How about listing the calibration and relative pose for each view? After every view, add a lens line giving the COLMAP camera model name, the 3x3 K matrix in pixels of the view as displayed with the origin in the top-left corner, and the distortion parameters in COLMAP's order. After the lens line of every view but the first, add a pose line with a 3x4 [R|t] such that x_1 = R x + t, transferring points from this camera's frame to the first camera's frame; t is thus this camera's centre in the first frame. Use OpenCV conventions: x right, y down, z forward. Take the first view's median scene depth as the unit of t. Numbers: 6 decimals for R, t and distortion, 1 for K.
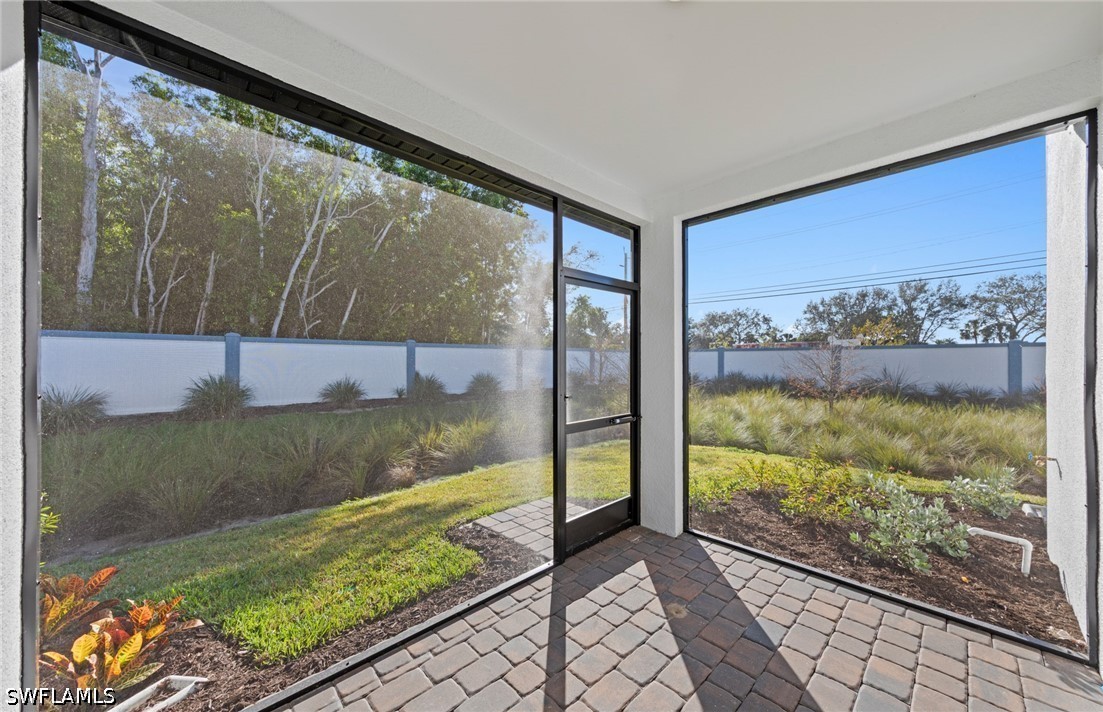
lens RADIAL K [[393.6, 0, 553.4], [0, 393.6, 362.1], [0, 0, 1]] dist [0.006562, -0.000031]
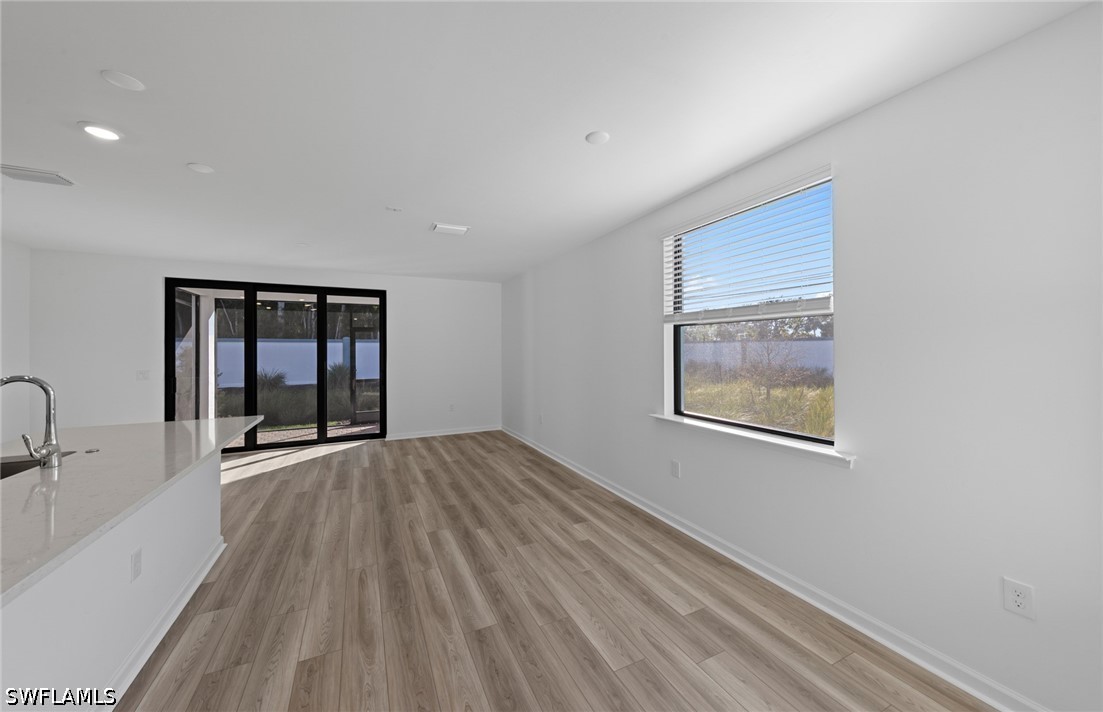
lens RADIAL K [[393.2, 0, 551.2], [0, 393.2, 349.0], [0, 0, 1]] dist [0.006088, -0.000233]
pose [[0.951228, -0.009621, -0.308339, 0.599863], [0.007887, 0.999945, -0.006868, -0.009326], [0.308388, 0.004101, 0.951252, -0.350128]]
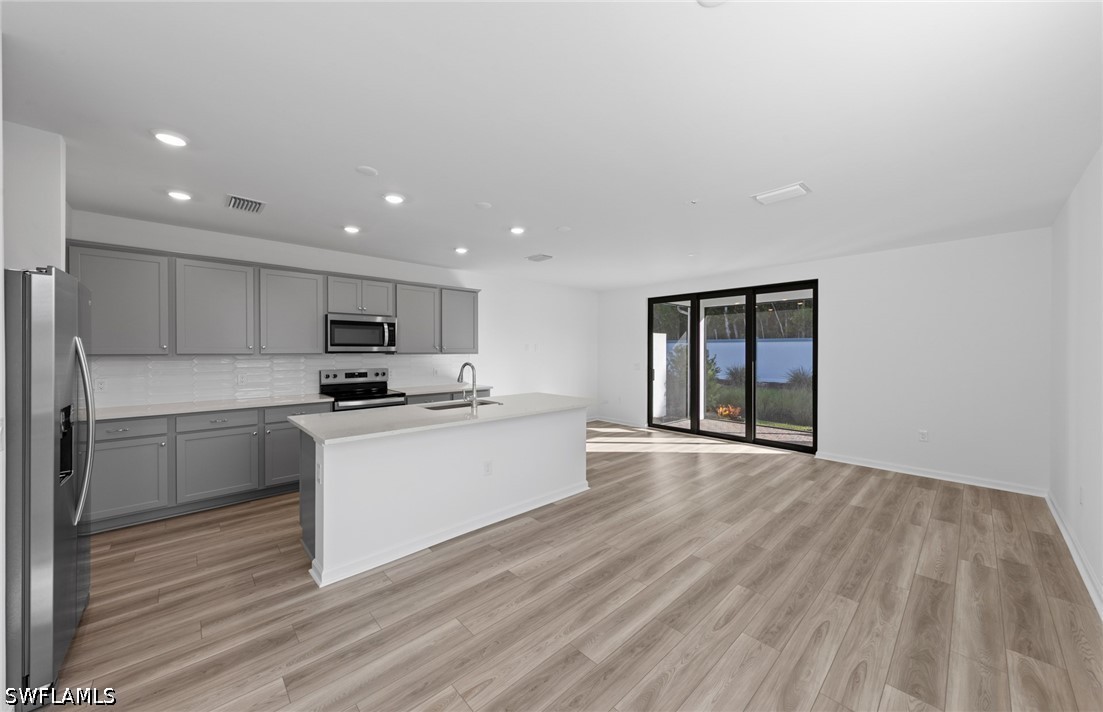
lens RADIAL K [[393.2, 0, 551.2], [0, 393.2, 349.0], [0, 0, 1]] dist [0.006088, -0.000233]
pose [[-0.016193, -0.005930, -0.999851, 0.681331], [-0.003170, 0.999978, -0.005879, -0.011223], [0.999864, 0.003074, -0.016211, -0.198698]]
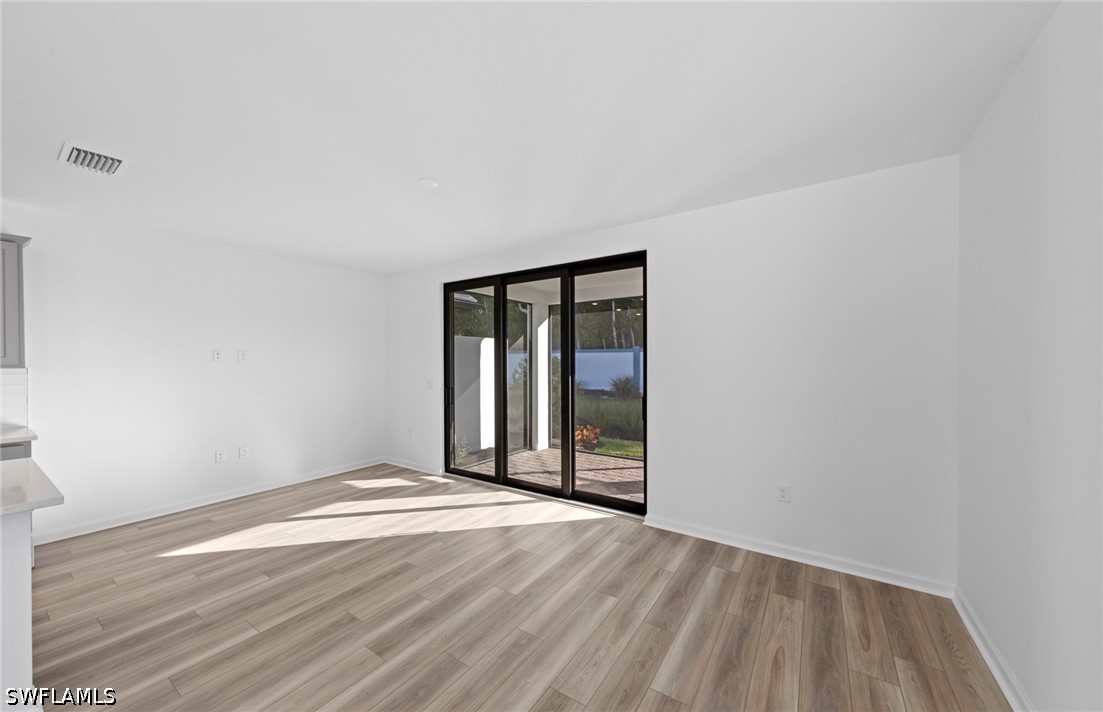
lens RADIAL K [[397.4, 0, 551.5], [0, 397.4, 356.0], [0, 0, 1]] dist [0.005803, -0.000037]
pose [[0.210557, -0.015635, -0.977457, 0.491258], [0.001707, 0.999876, -0.015626, -0.010707], [0.977580, 0.001621, 0.210558, -0.024792]]
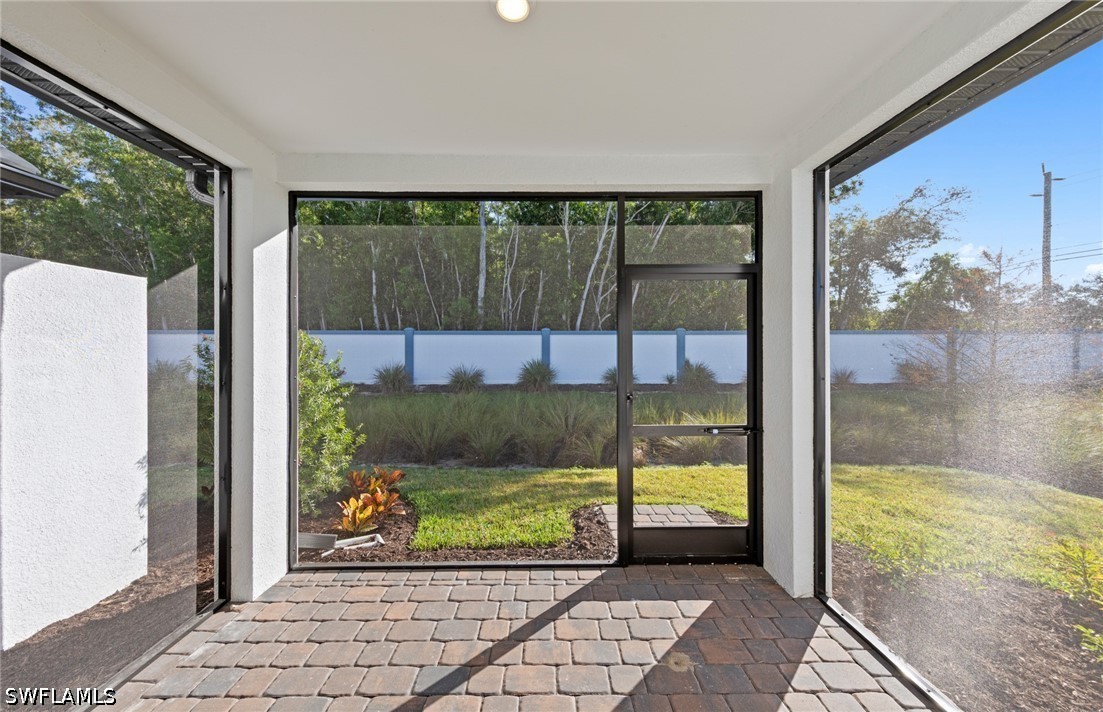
lens RADIAL K [[393.2, 0, 551.2], [0, 393.2, 349.0], [0, 0, 1]] dist [0.006088, -0.000233]
pose [[0.731164, 0.001625, -0.682200, 0.139639], [0.000597, 0.999995, 0.003021, -0.008751], [0.682201, -0.002617, 0.731160, 0.039941]]
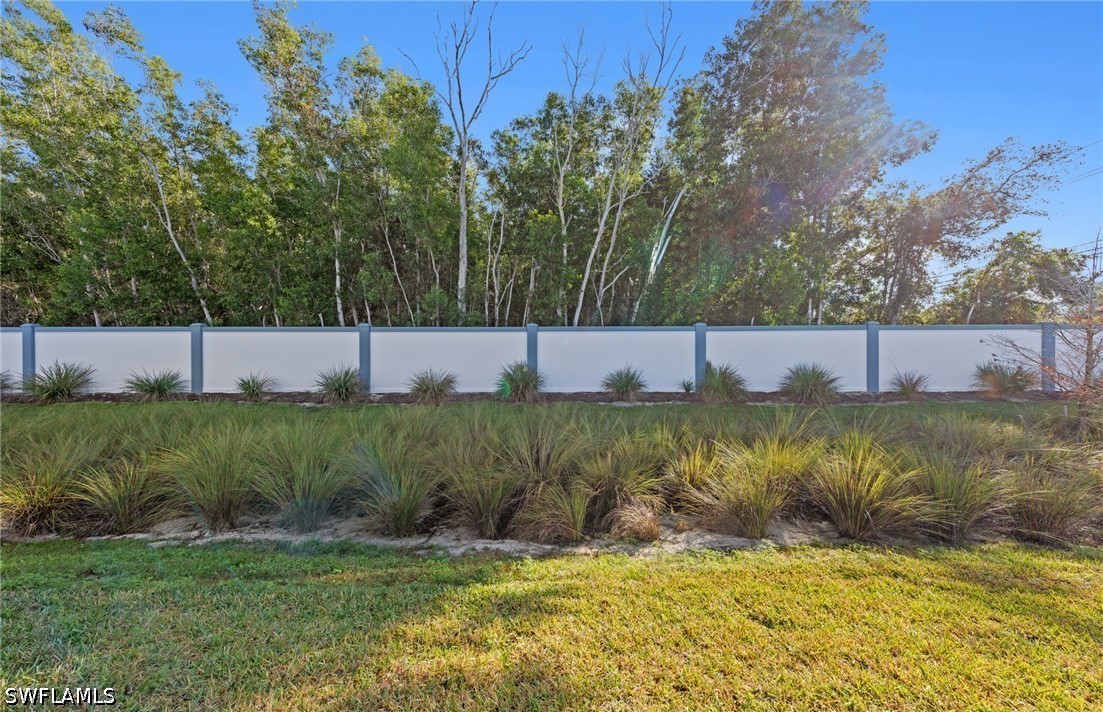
lens RADIAL K [[390.3, 0, 550.9], [0, 390.3, 354.2], [0, 0, 1]] dist [0.003599, -0.000196]
pose [[0.713390, 0.003874, -0.700756, -0.023854], [0.002442, 0.999965, 0.008014, 0.002775], [0.700763, -0.007428, 0.713356, 0.322029]]
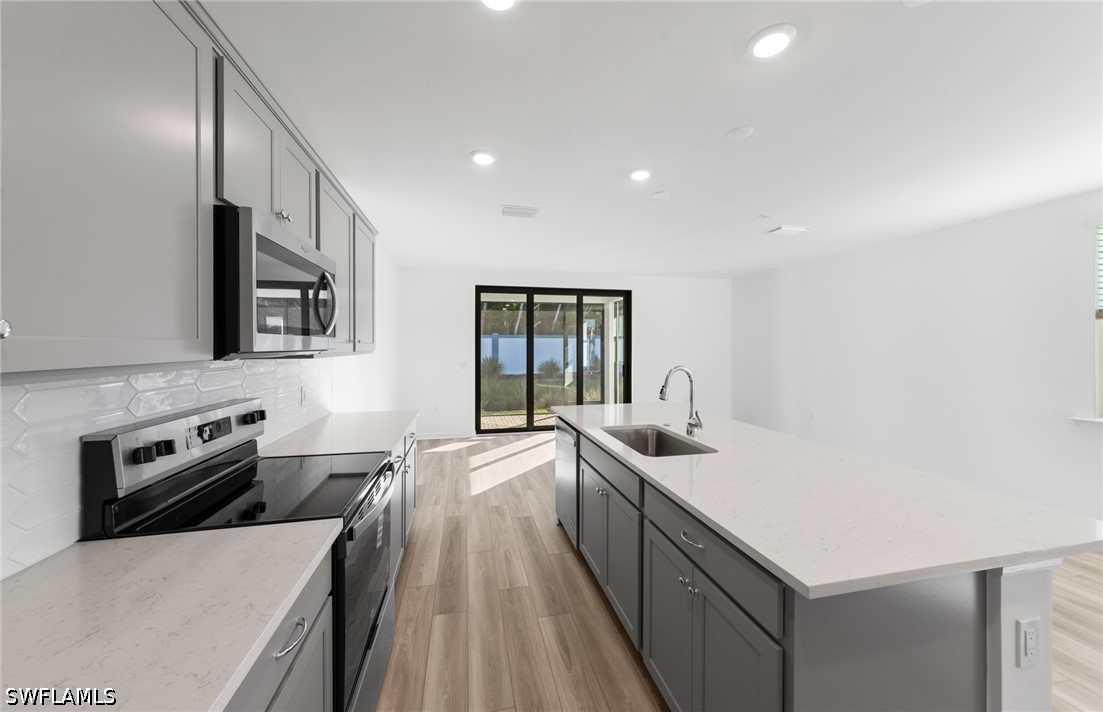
lens RADIAL K [[393.2, 0, 551.2], [0, 393.2, 349.0], [0, 0, 1]] dist [0.006088, -0.000233]
pose [[0.851636, 0.001496, -0.524131, 0.413313], [0.001676, 0.999983, 0.005578, -0.011856], [0.524131, -0.005629, 0.851619, -0.470582]]
